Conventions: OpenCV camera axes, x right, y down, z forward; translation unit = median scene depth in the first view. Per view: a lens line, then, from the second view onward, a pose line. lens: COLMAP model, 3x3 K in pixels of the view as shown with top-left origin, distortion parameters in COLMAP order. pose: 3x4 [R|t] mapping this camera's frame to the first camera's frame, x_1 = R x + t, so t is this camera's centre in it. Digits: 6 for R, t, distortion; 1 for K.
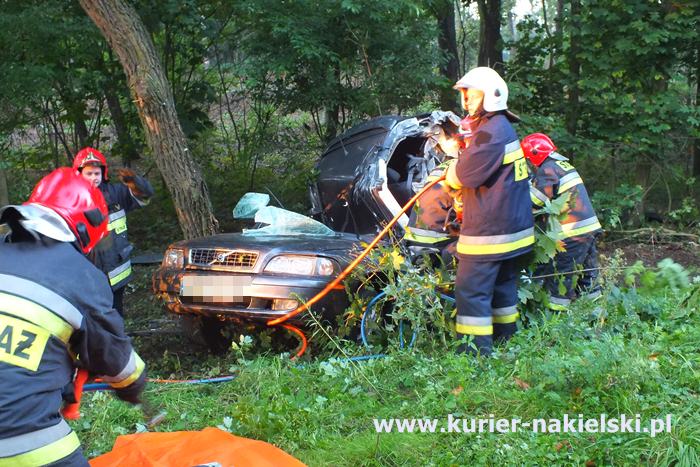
lens RADIAL K [[821.4, 0, 365.1], [0, 821.4, 234.8], [0, 0, 1]] dist [0.162209, -1.456916]
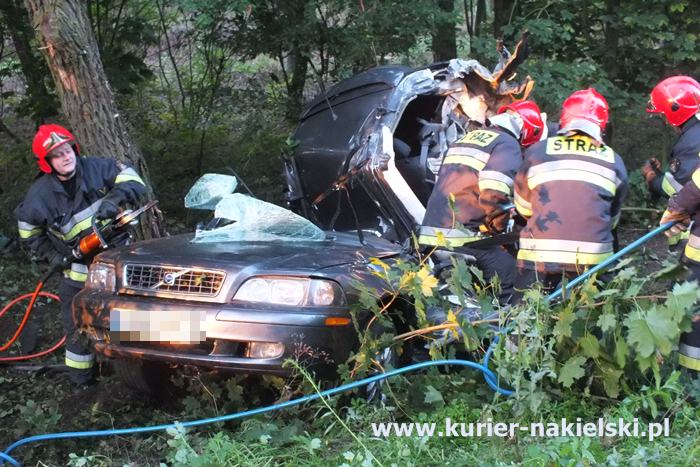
lens RADIAL K [[931.8, 0, 350.0], [0, 931.8, 233.5], [0, 0, 1]] dist [-0.024874, 0.010305]
pose [[0.999539, -0.006643, 0.029622, -0.037641], [0.005255, 0.998897, 0.046665, -0.036715], [-0.029899, -0.046488, 0.998471, 0.176015]]
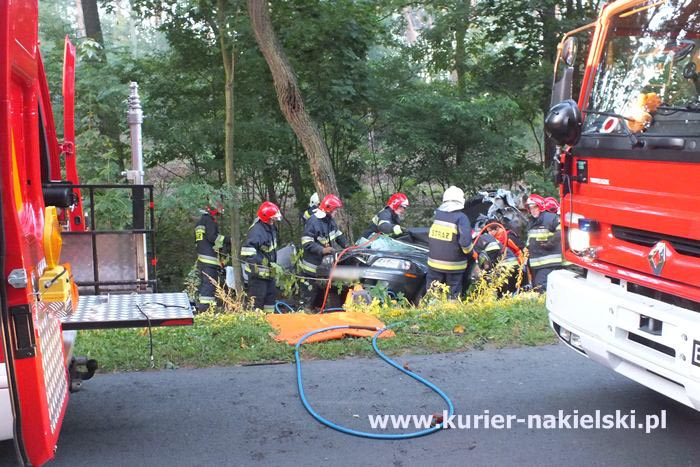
lens RADIAL K [[772.4, 0, 350.0], [0, 772.4, 233.5], [0, 0, 1]] dist [-0.001227, -0.000280]
pose [[0.976517, 0.043749, -0.210952, 0.147654], [-0.061098, 0.995201, -0.076436, 0.084746], [0.206595, 0.087530, 0.974503, -0.562405]]
